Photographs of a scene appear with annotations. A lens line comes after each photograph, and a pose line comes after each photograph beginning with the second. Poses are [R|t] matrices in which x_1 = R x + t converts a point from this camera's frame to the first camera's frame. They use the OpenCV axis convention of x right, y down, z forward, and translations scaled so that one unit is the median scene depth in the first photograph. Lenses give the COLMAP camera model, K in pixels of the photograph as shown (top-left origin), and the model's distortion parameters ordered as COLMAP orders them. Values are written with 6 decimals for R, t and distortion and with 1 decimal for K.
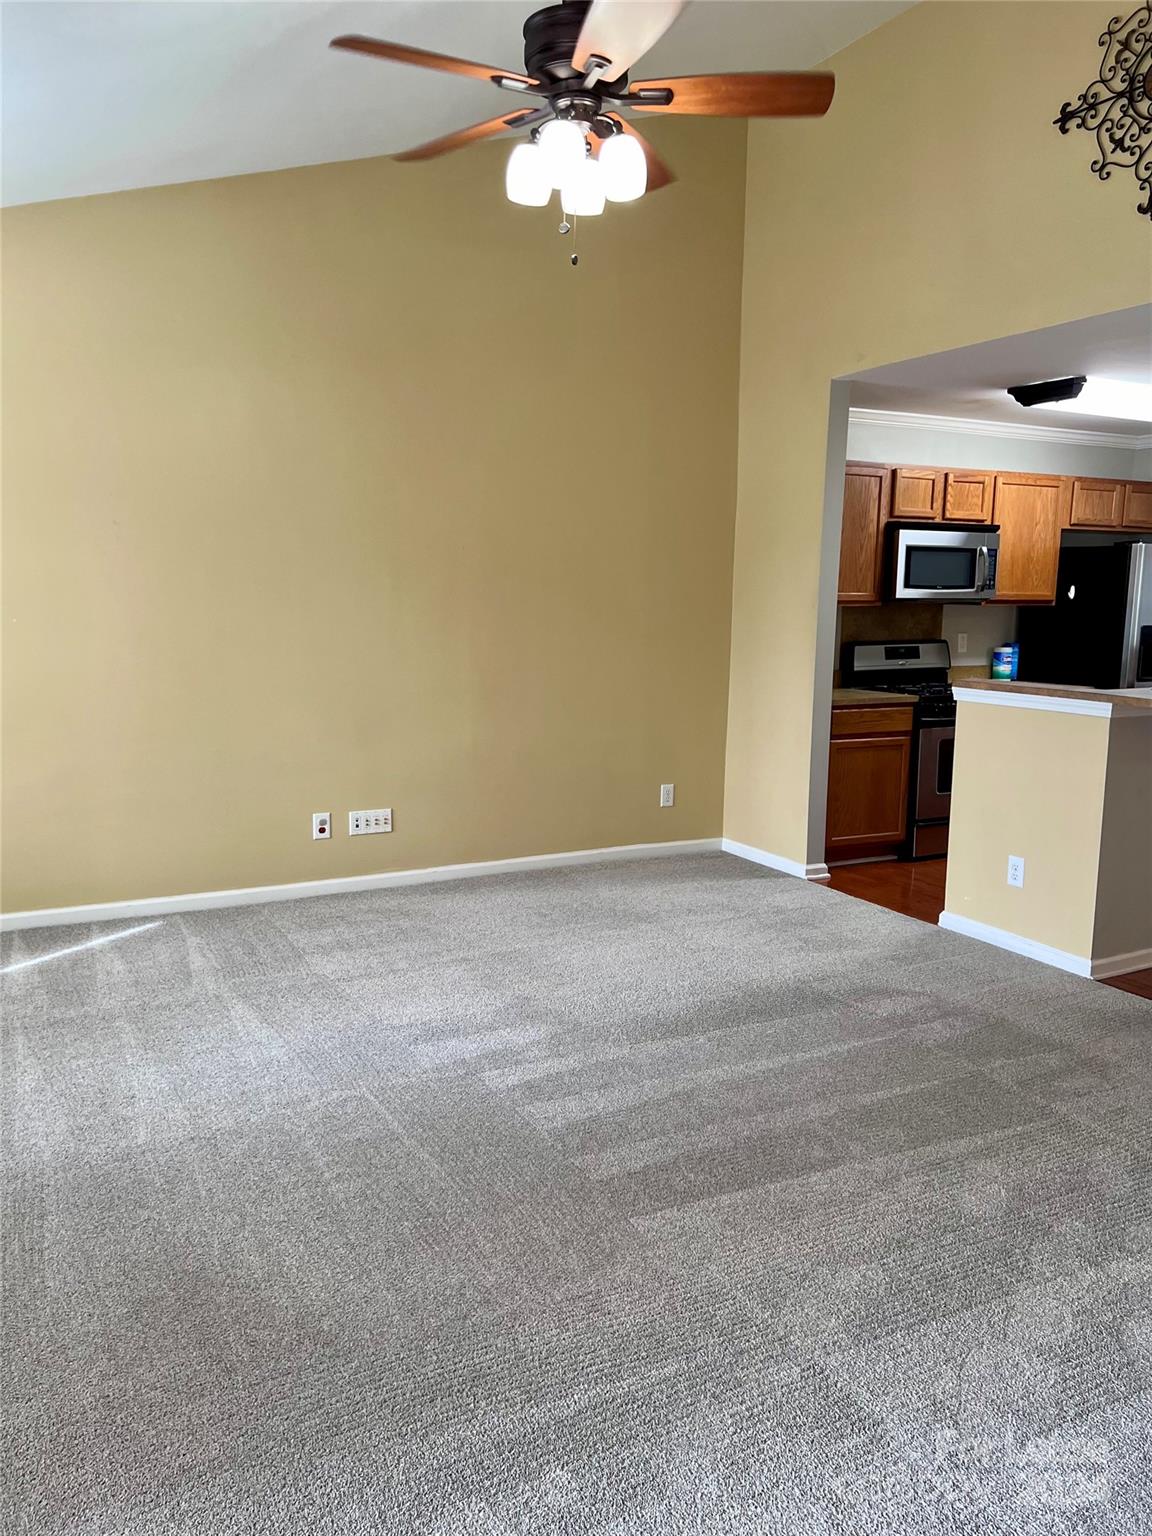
lens RADIAL K [[1145.0, 0, 560.7], [0, 1145.0, 781.7], [0, 0, 1]] dist [0.057925, -0.070586]
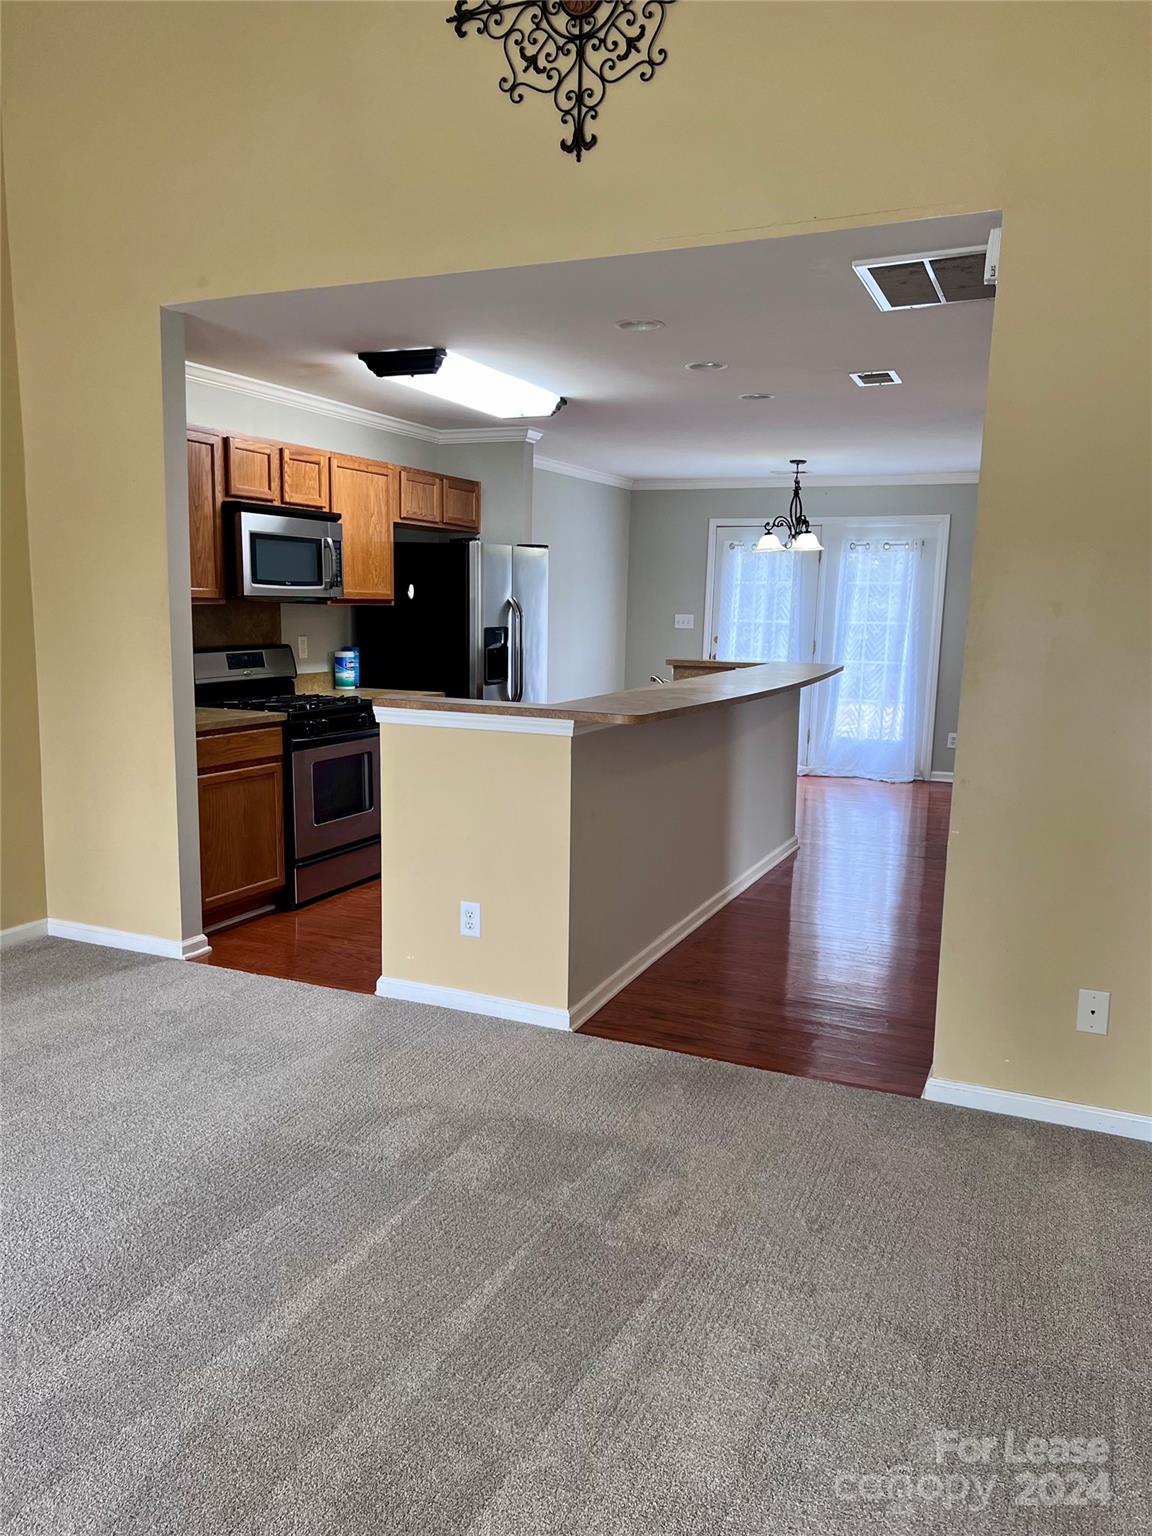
lens RADIAL K [[1145.0, 0, 568.9], [0, 1145.0, 783.7], [0, 0, 1]] dist [0.057925, -0.070586]
pose [[0.785436, -0.093575, 0.611828, -0.043602], [0.089744, 0.995277, 0.037012, -0.036614], [-0.612402, 0.025837, 0.790124, 0.220449]]
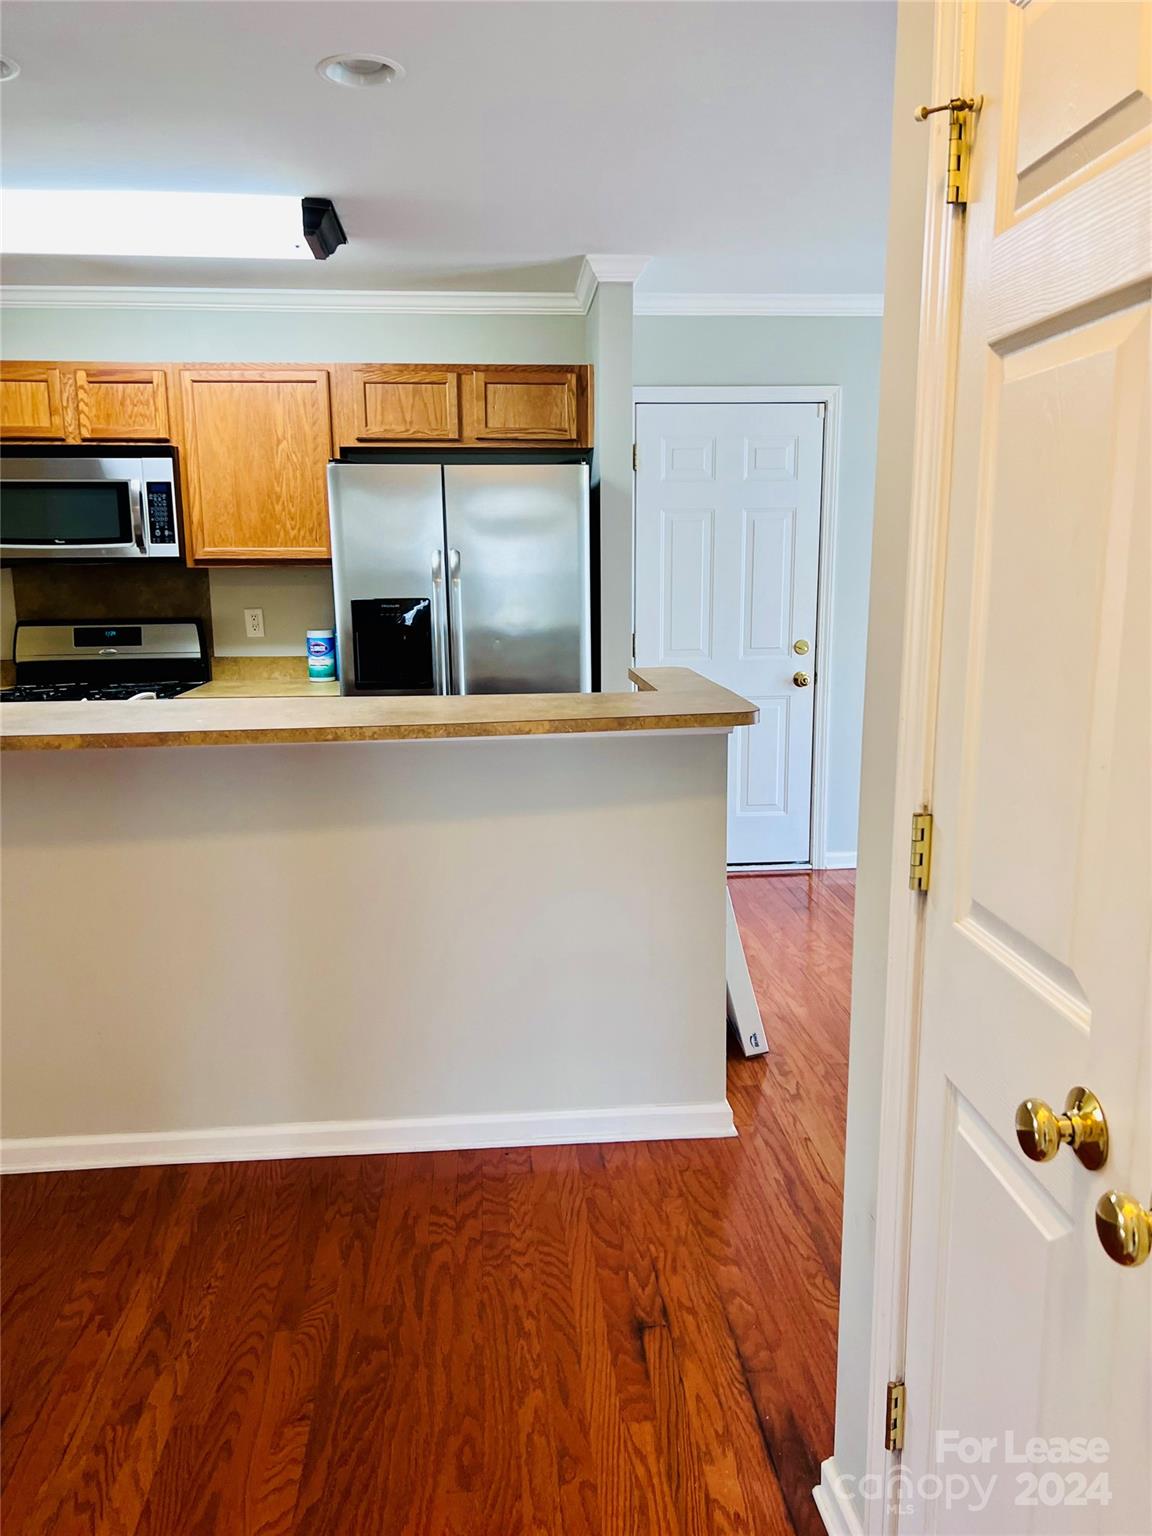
lens RADIAL K [[1145.0, 0, 566.0], [0, 1145.0, 771.0], [0, 0, 1]] dist [0.057925, -0.070586]
pose [[0.921380, 0.054767, -0.384785, 0.921938], [-0.047072, 0.998459, 0.029396, -0.072142], [0.385802, -0.008972, 0.922538, 0.516889]]
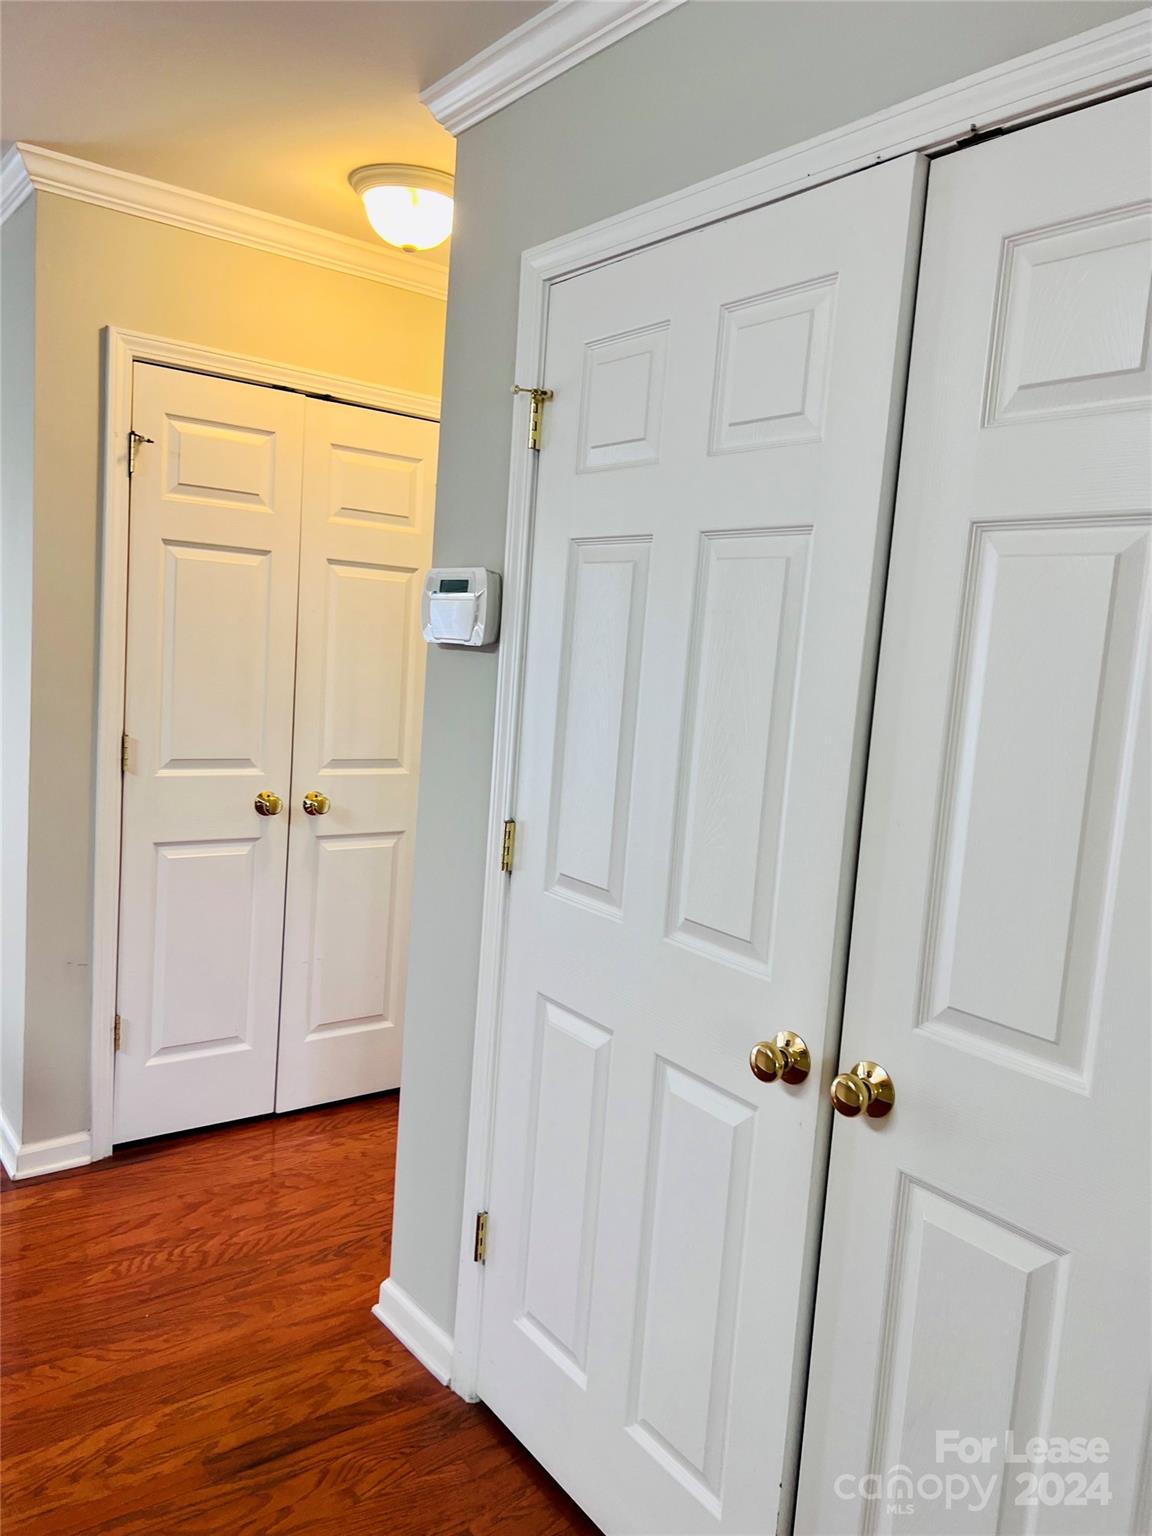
lens RADIAL K [[1145.0, 0, 564.0], [0, 1145.0, 765.6], [0, 0, 1]] dist [0.057925, -0.070586]
pose [[-0.170370, -0.135336, 0.976042, 0.398498], [0.095972, 0.983535, 0.153127, -0.104290], [-0.980695, 0.119761, -0.154576, 0.636610]]
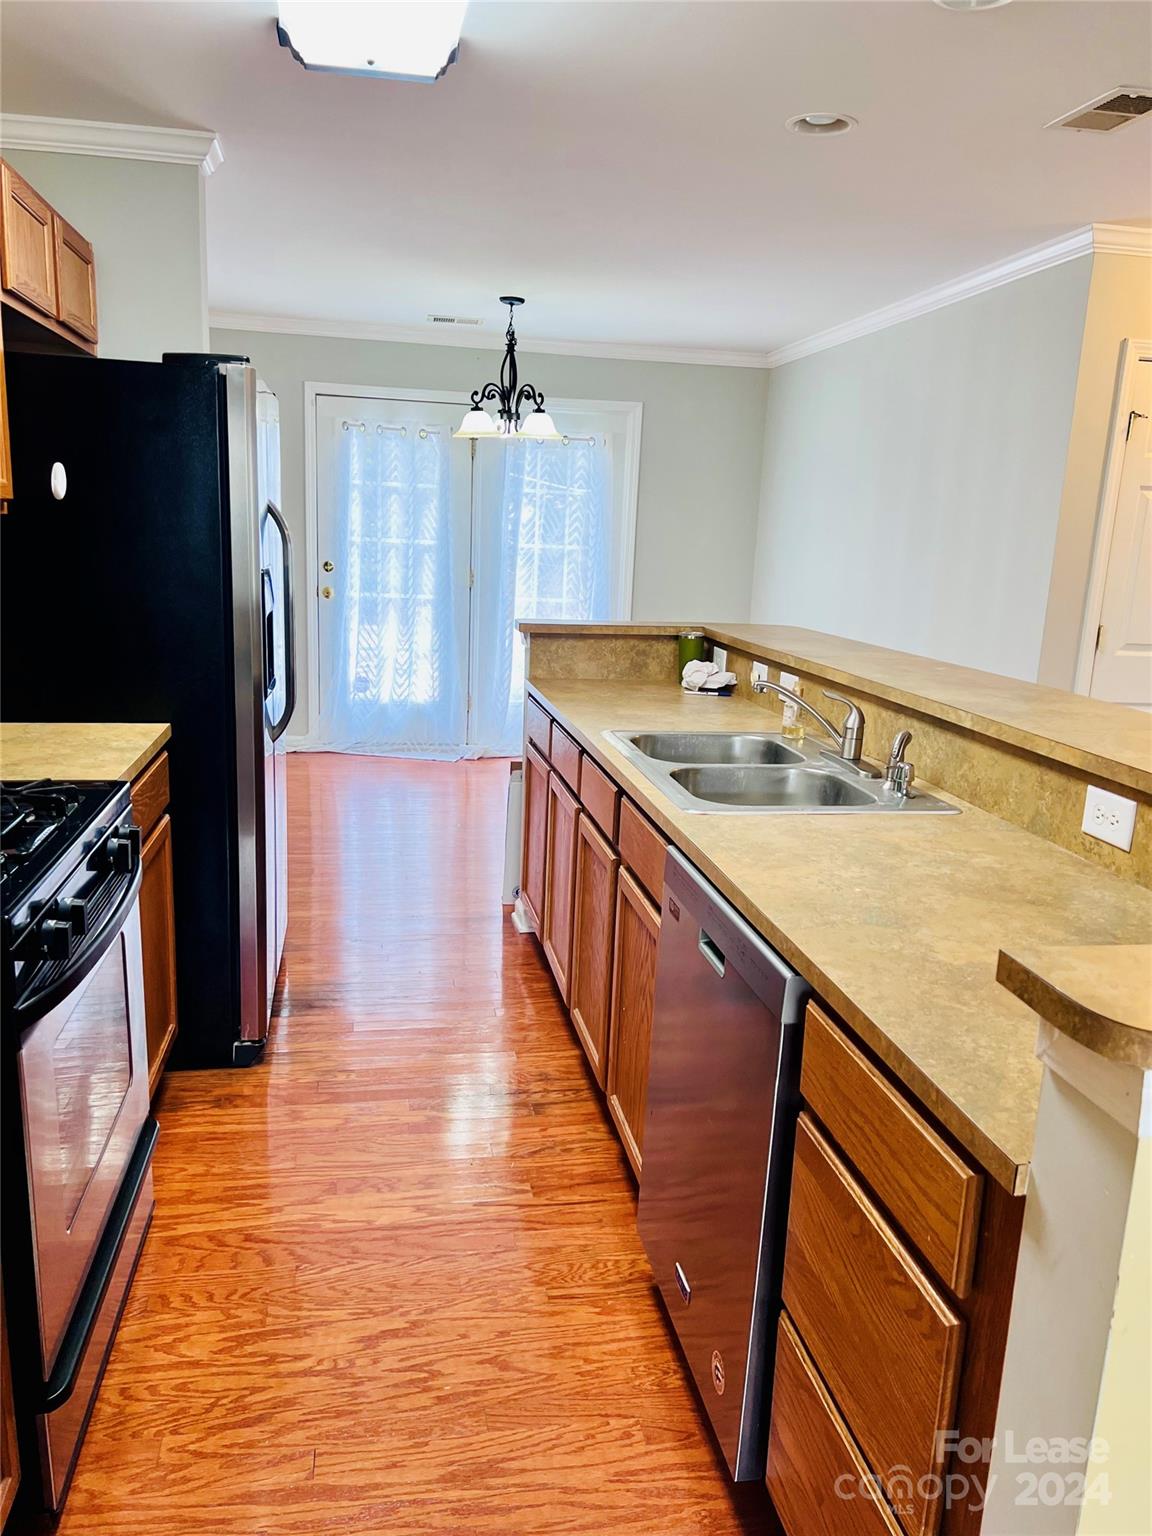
lens RADIAL K [[1145.0, 0, 568.4], [0, 1145.0, 782.3], [0, 0, 1]] dist [0.057925, -0.070586]
pose [[0.298131, -0.207675, 0.931659, 0.137615], [0.119146, 0.976508, 0.179545, -0.131806], [-0.947060, 0.057475, 0.315870, 0.829144]]
